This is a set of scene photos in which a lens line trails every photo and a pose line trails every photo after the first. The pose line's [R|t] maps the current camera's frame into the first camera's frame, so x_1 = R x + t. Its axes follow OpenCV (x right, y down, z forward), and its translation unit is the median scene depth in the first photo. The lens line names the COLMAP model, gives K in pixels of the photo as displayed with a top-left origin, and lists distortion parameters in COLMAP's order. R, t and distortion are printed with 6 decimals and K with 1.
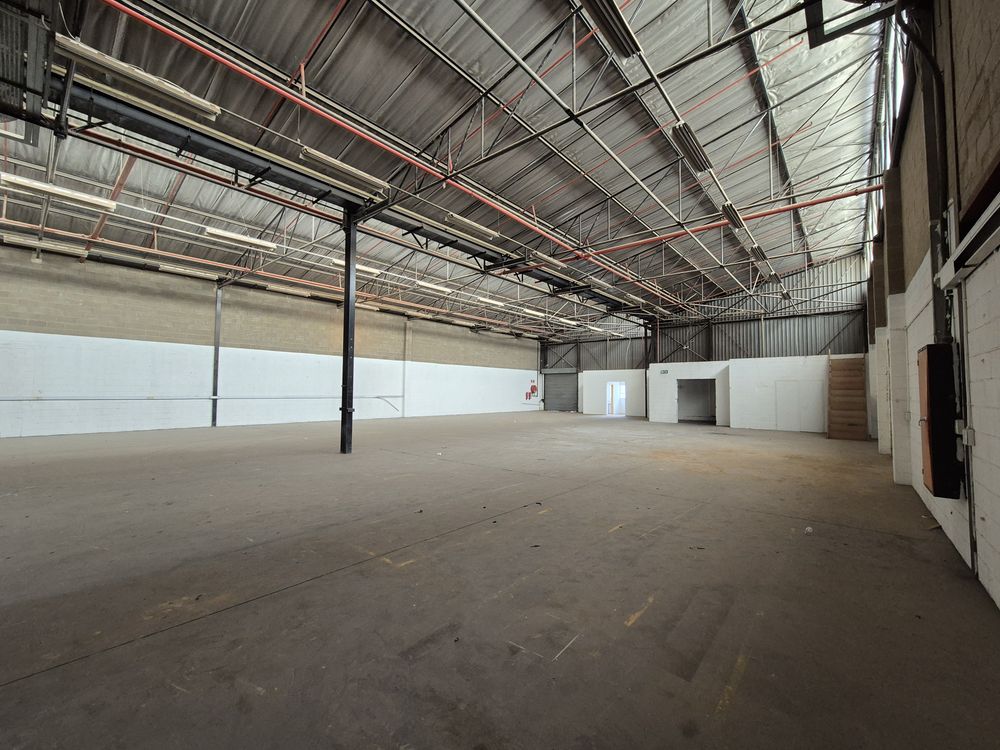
lens RADIAL K [[411.7, 0, 509.7], [0, 411.7, 371.6], [0, 0, 1]] dist [-0.000488, -0.000388]
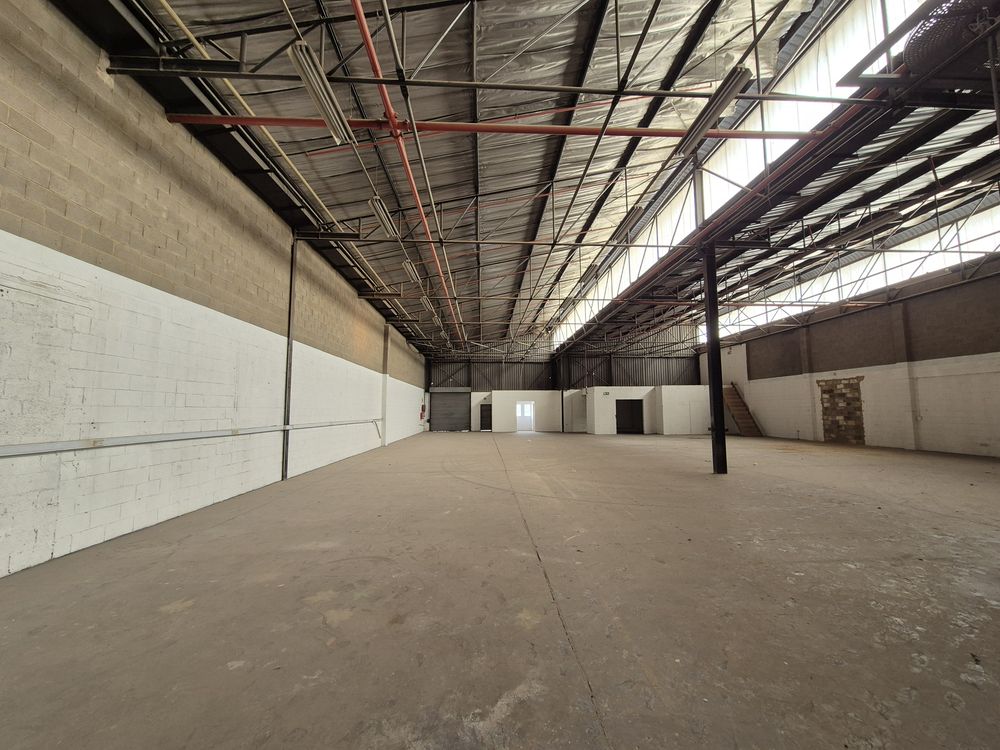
lens RADIAL K [[411.9, 0, 509.2], [0, 411.9, 370.6], [0, 0, 1]] dist [0.001840, -0.000794]
pose [[0.731854, 0.053245, 0.679378, -0.733840], [-0.019896, 0.998187, -0.056798, 0.009182], [-0.681171, 0.028051, 0.731587, 0.309966]]
